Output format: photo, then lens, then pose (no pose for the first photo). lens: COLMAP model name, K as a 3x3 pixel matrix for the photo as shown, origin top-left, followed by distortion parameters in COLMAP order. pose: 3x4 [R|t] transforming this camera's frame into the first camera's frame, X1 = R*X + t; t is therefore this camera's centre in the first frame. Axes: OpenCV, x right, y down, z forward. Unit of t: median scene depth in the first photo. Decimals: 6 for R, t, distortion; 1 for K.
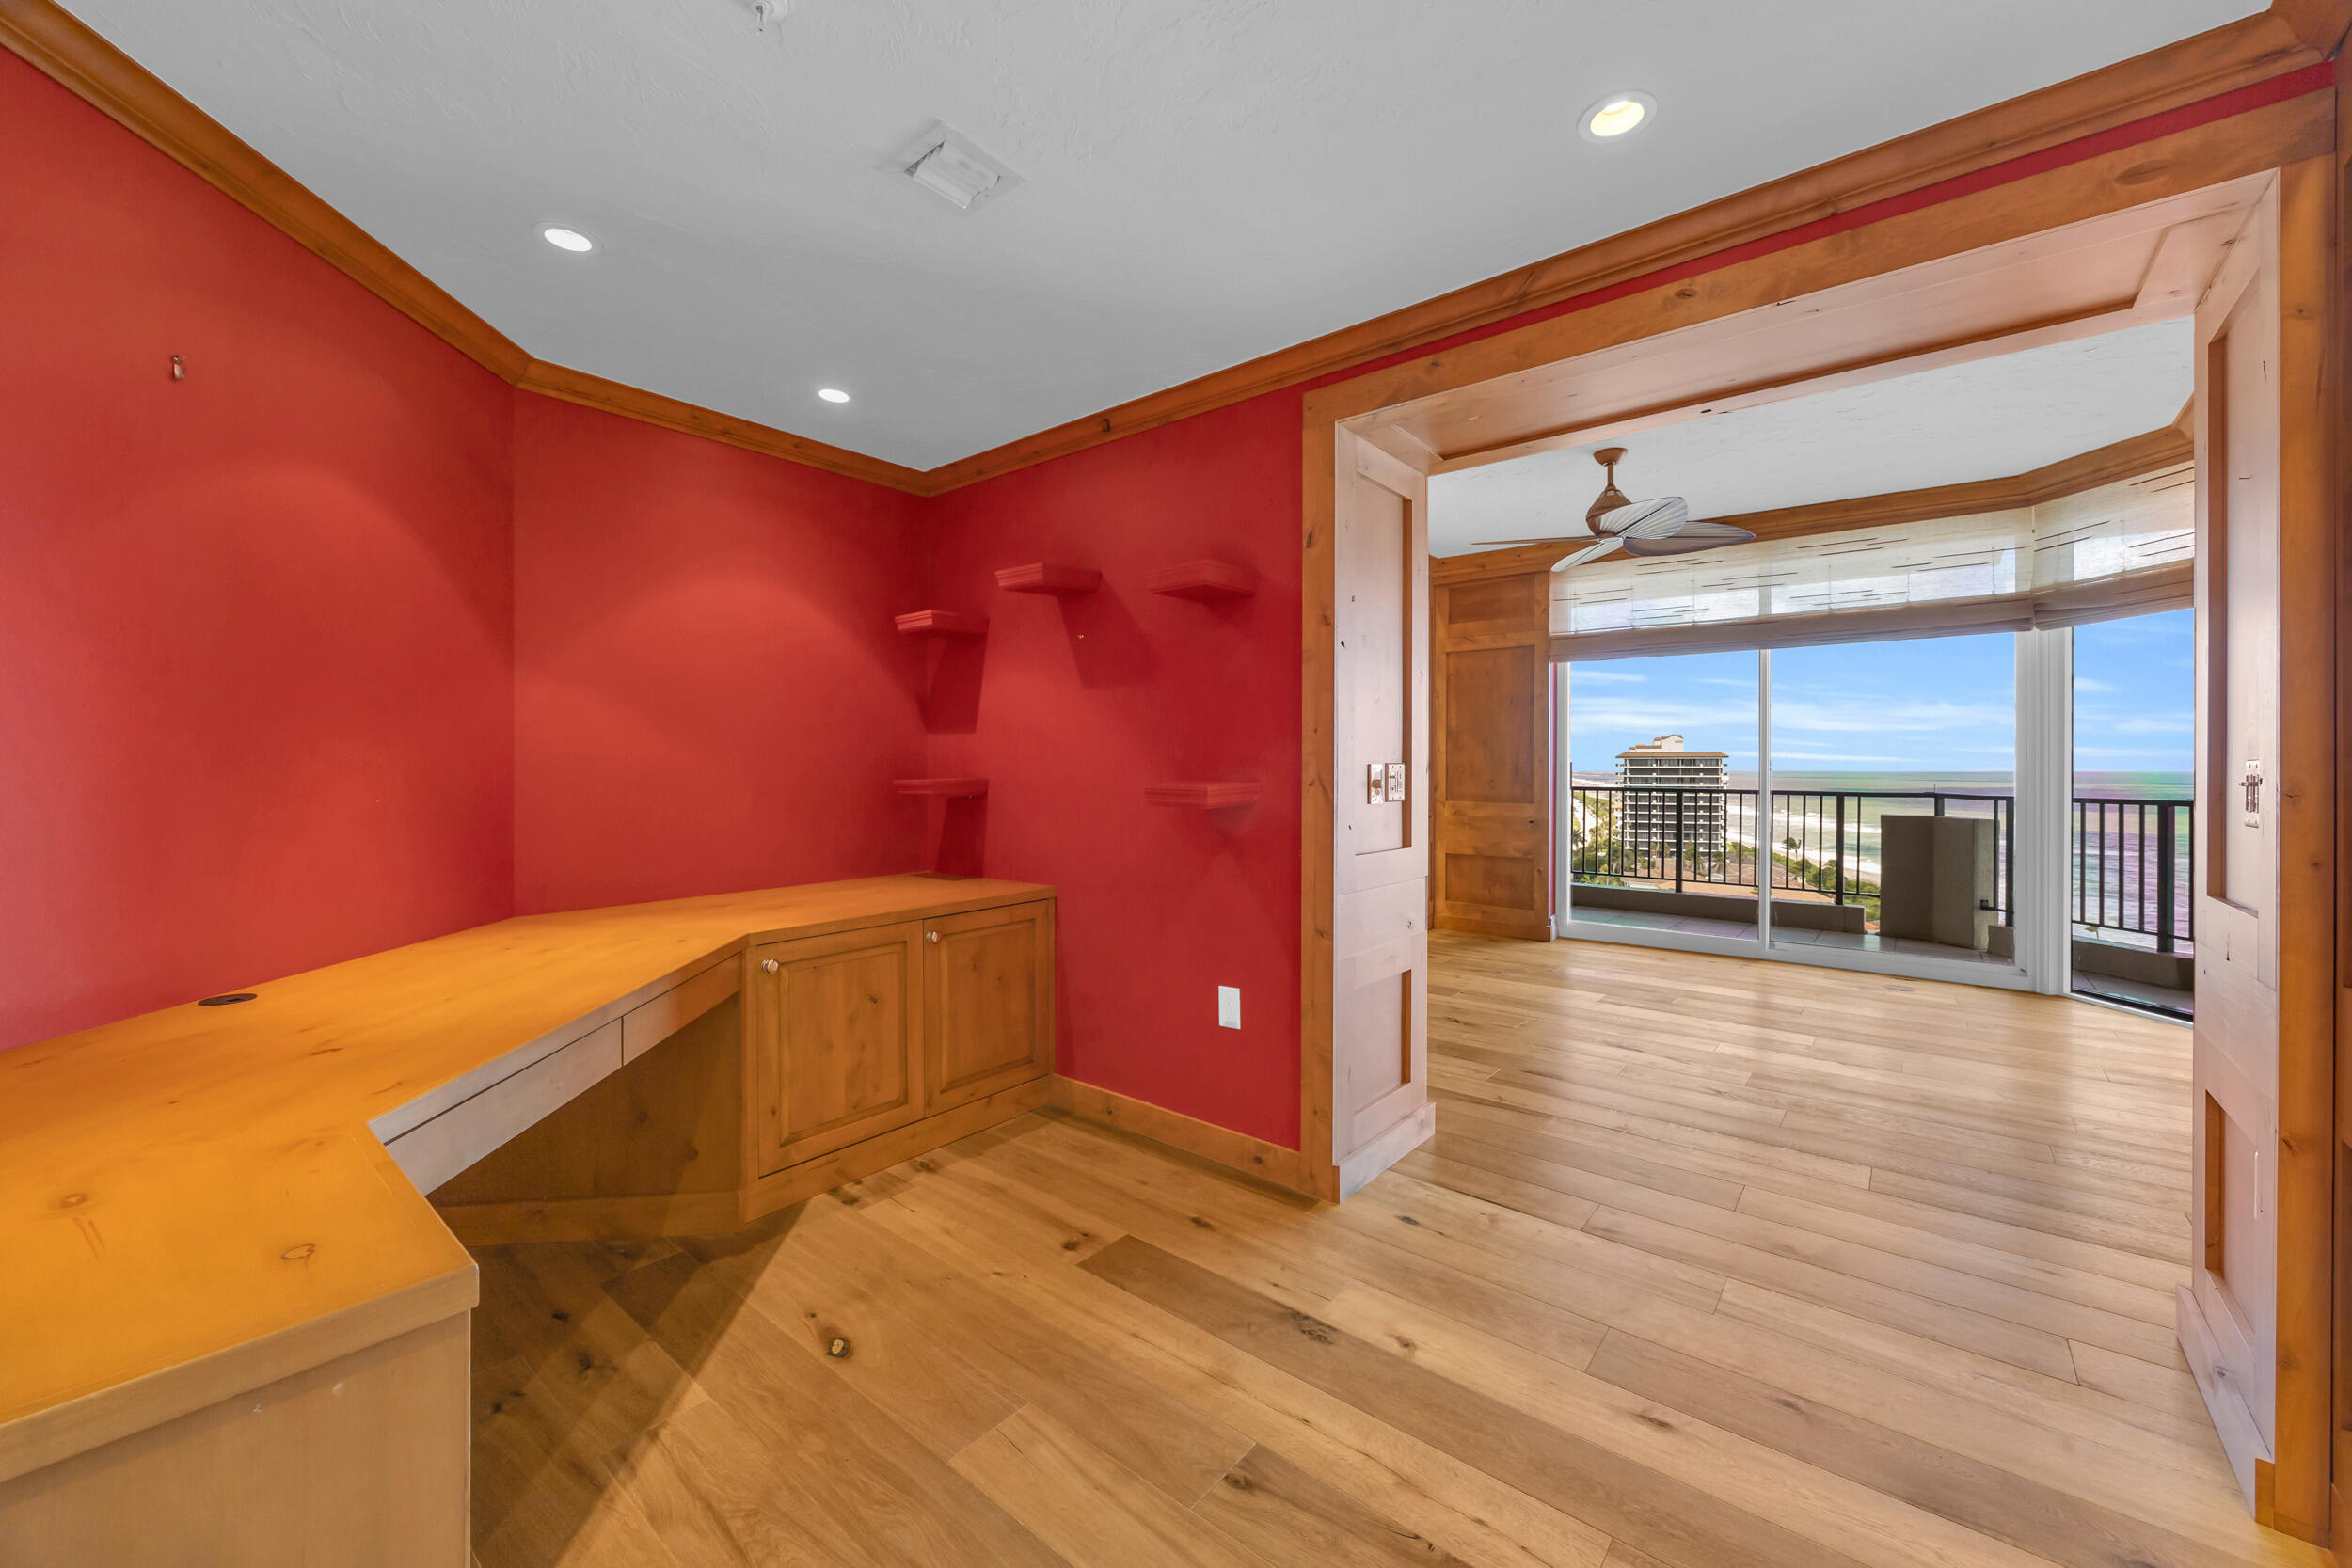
lens RADIAL K [[943.7, 0, 1179.9], [0, 943.7, 765.0], [0, 0, 1]] dist [0.000395, -0.000033]
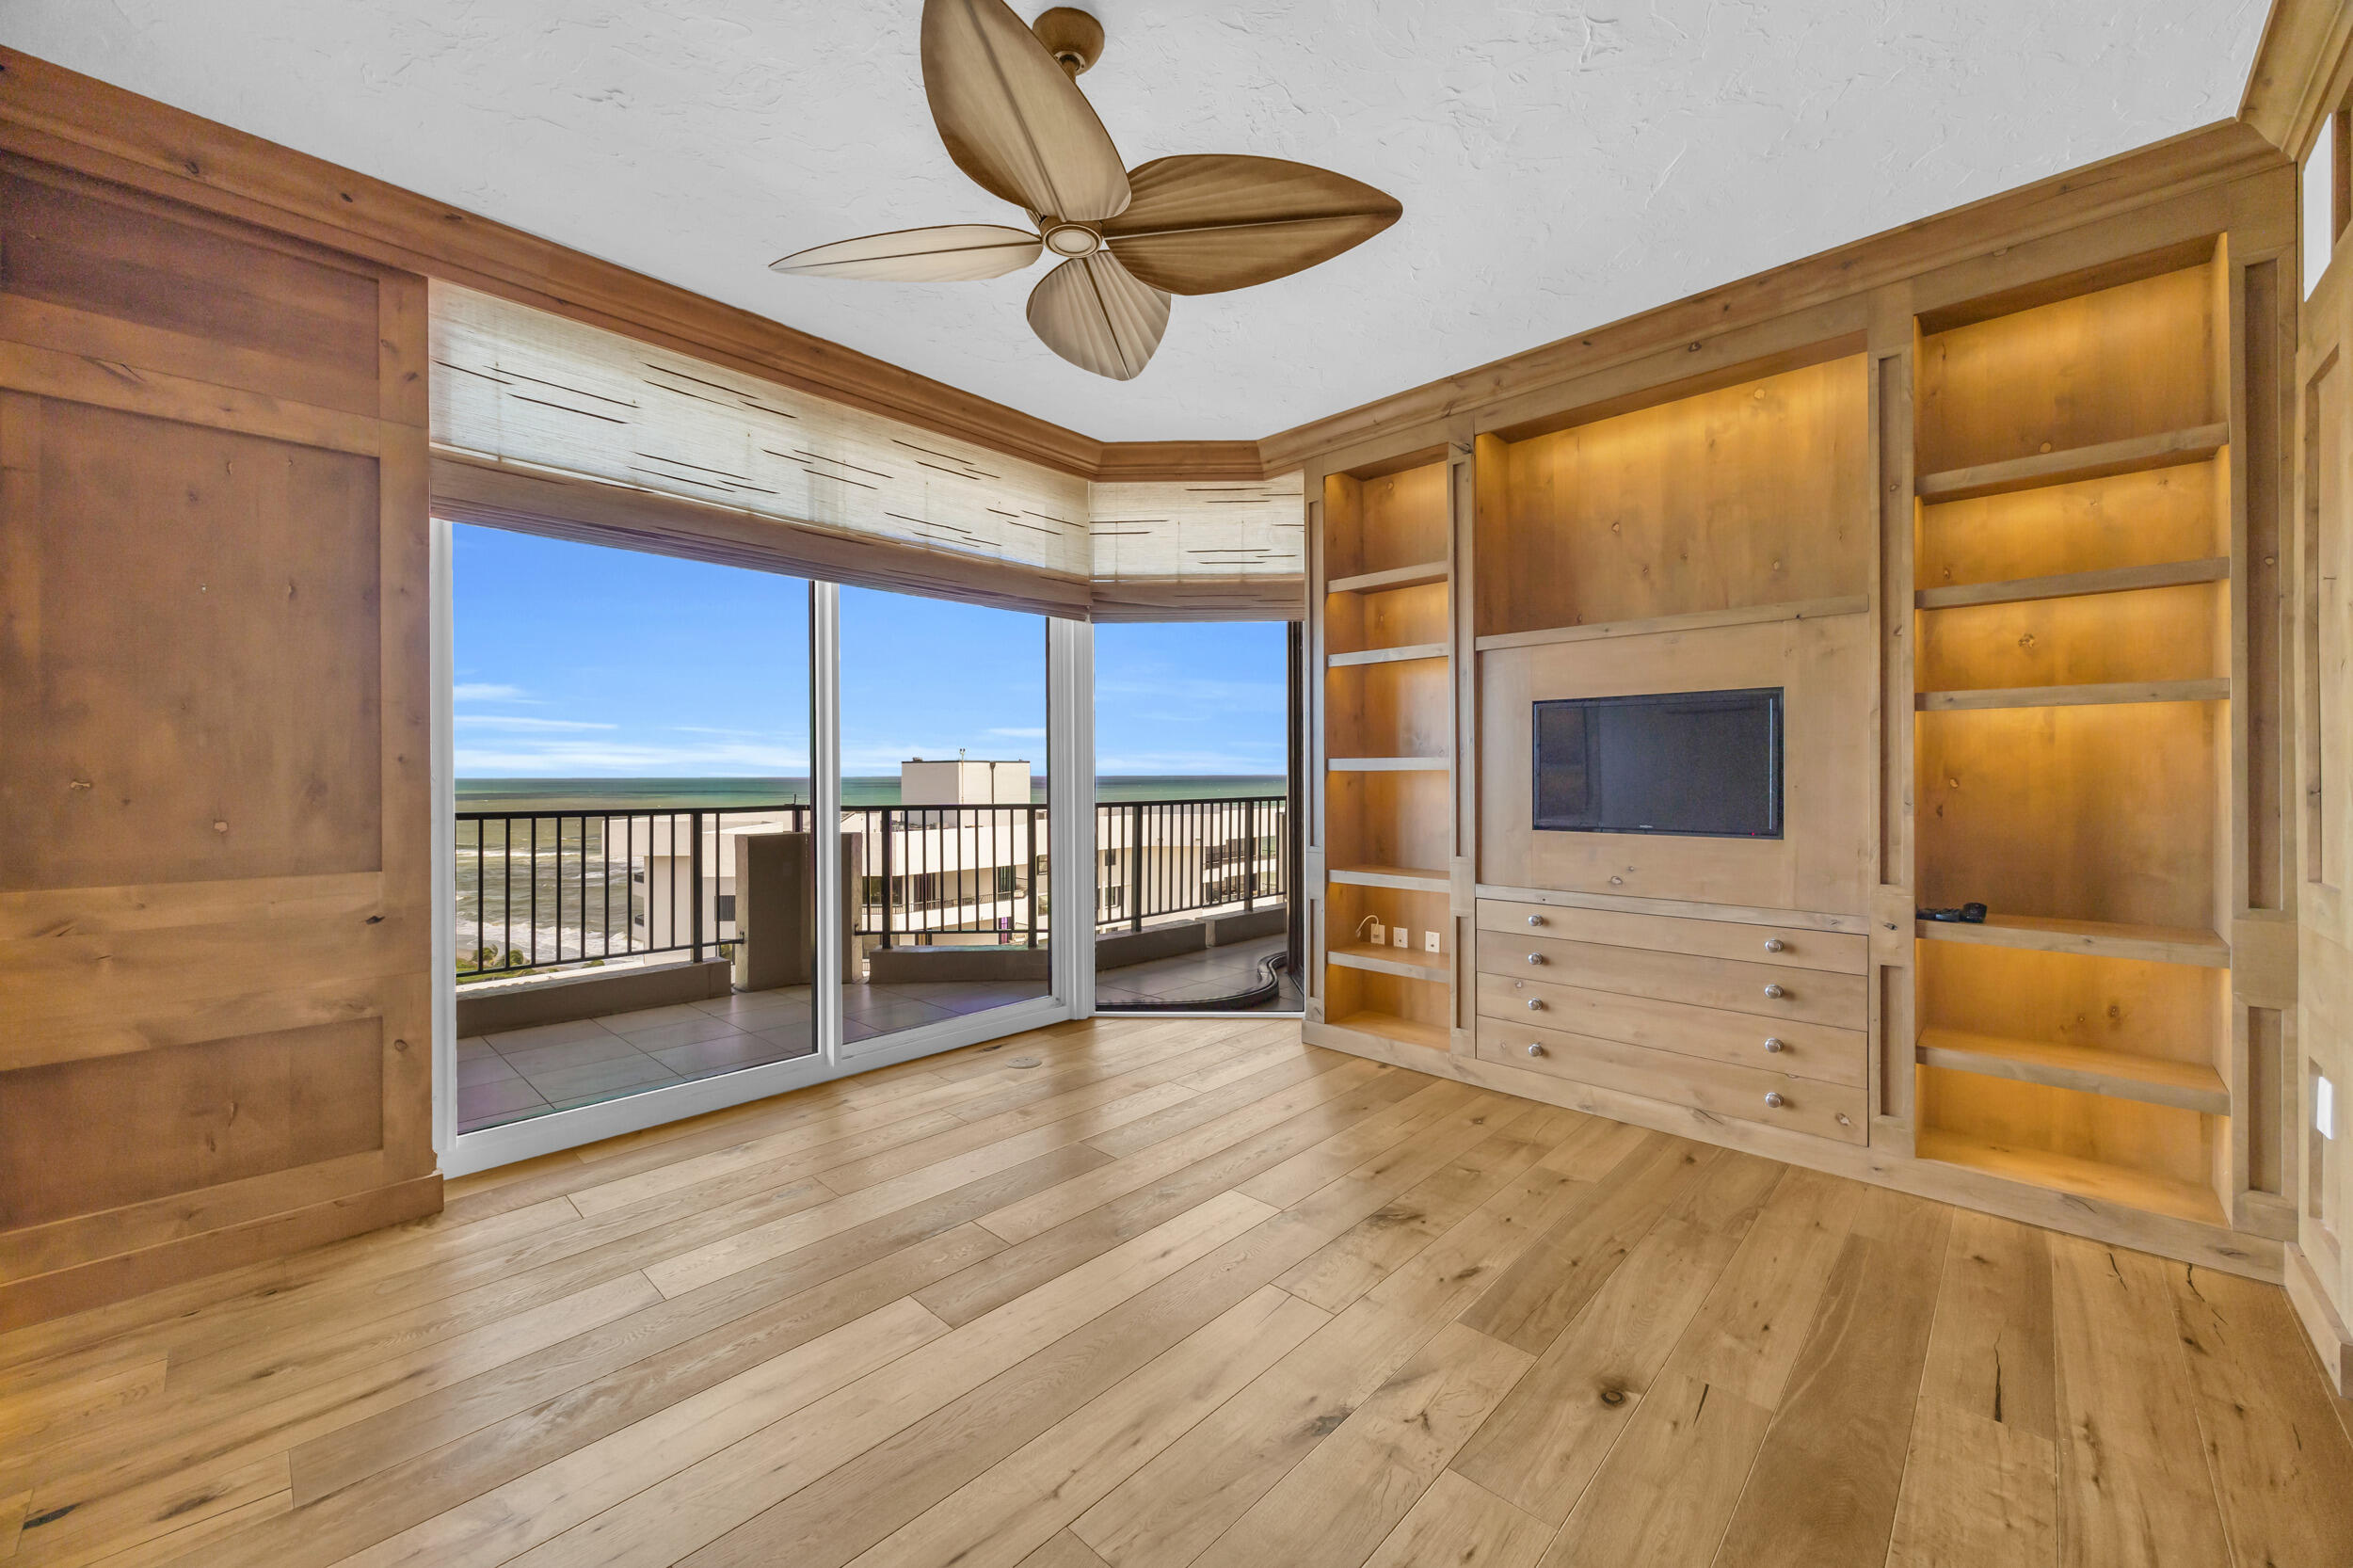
lens RADIAL K [[944.2, 0, 1180.4], [0, 944.2, 765.0], [0, 0, 1]] dist [0.000395, -0.000033]
pose [[0.026803, 0.008277, 0.999606, 0.001430], [0.006004, 0.999946, -0.008441, 0.003559], [-0.999623, 0.006228, 0.026752, 0.669229]]
